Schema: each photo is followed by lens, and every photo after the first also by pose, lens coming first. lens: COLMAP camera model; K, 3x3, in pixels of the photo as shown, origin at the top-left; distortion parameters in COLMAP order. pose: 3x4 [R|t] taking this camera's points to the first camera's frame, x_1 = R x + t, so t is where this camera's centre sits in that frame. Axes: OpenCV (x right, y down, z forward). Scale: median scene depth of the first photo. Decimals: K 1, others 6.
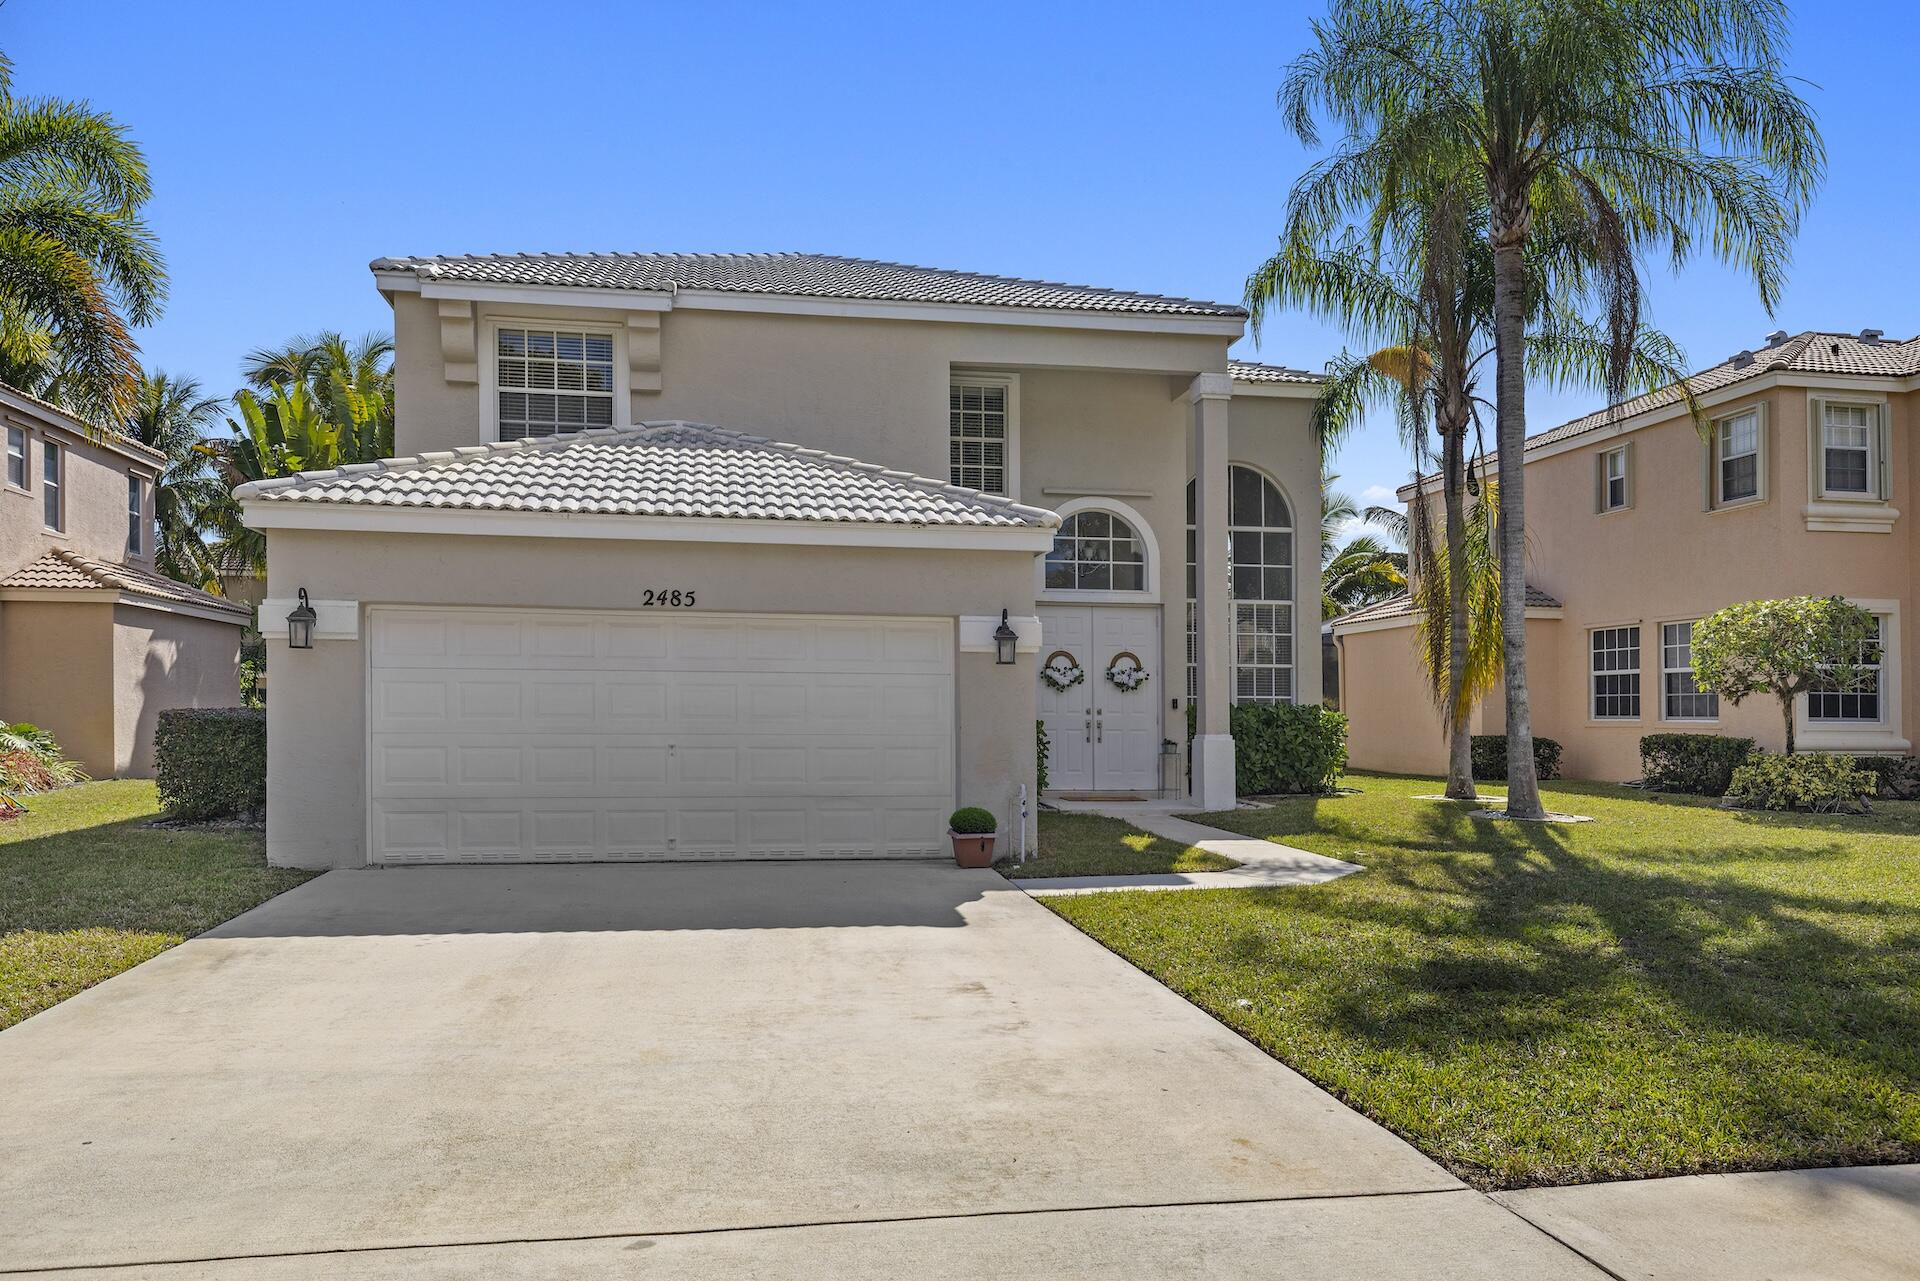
lens RADIAL K [[1345.6, 0, 961.3], [0, 1345.6, 653.6], [0, 0, 1]] dist [-0.007975, -0.002449]
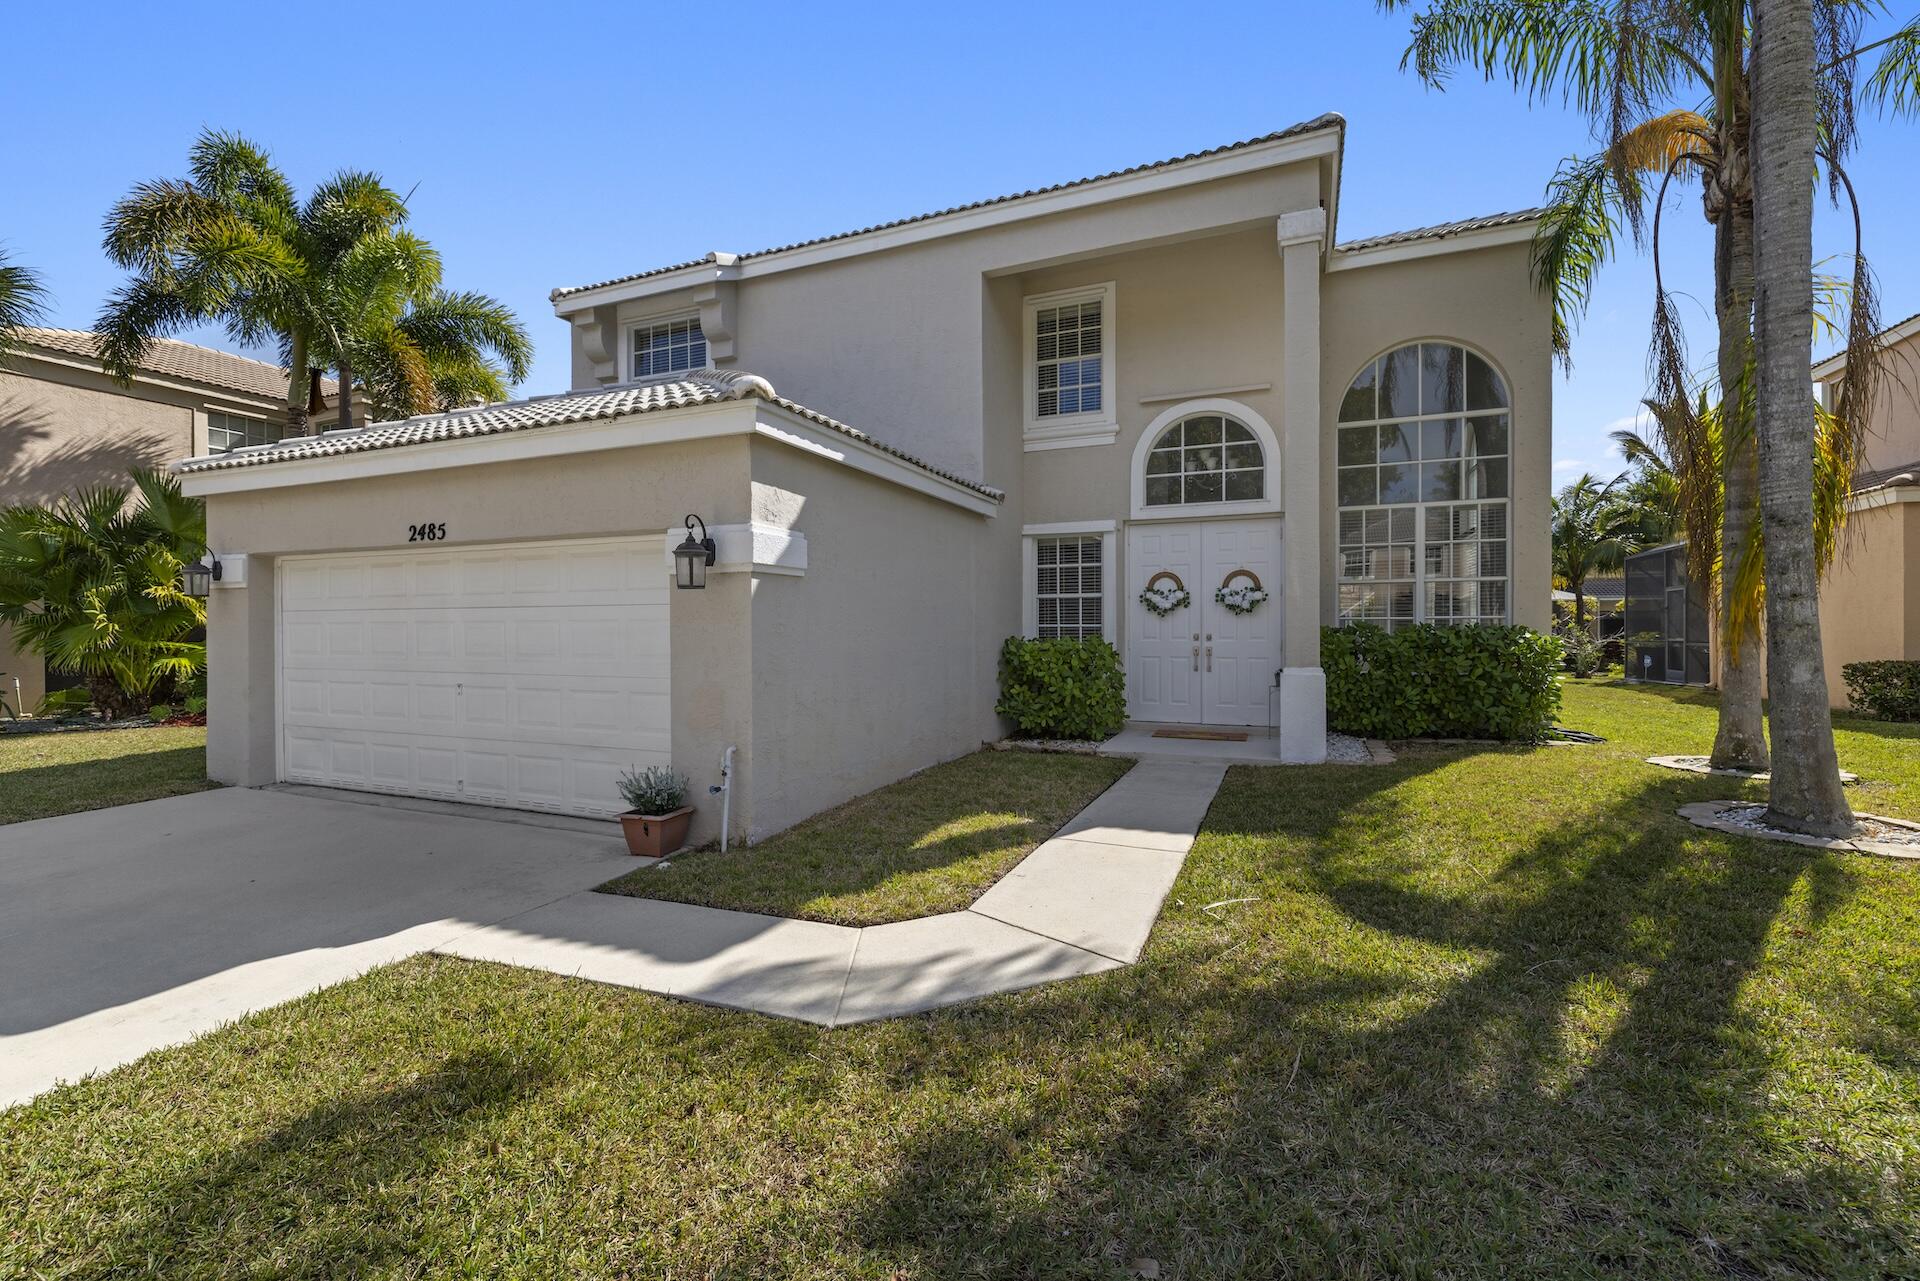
lens RADIAL K [[824.6, 0, 955.1], [0, 824.6, 625.7], [0, 0, 1]] dist [-0.002514, 0.000045]
pose [[0.839561, -0.010924, -0.543156, 0.261259], [0.033302, 0.998952, 0.031384, 0.012206], [0.542244, -0.044437, 0.839045, 0.442631]]
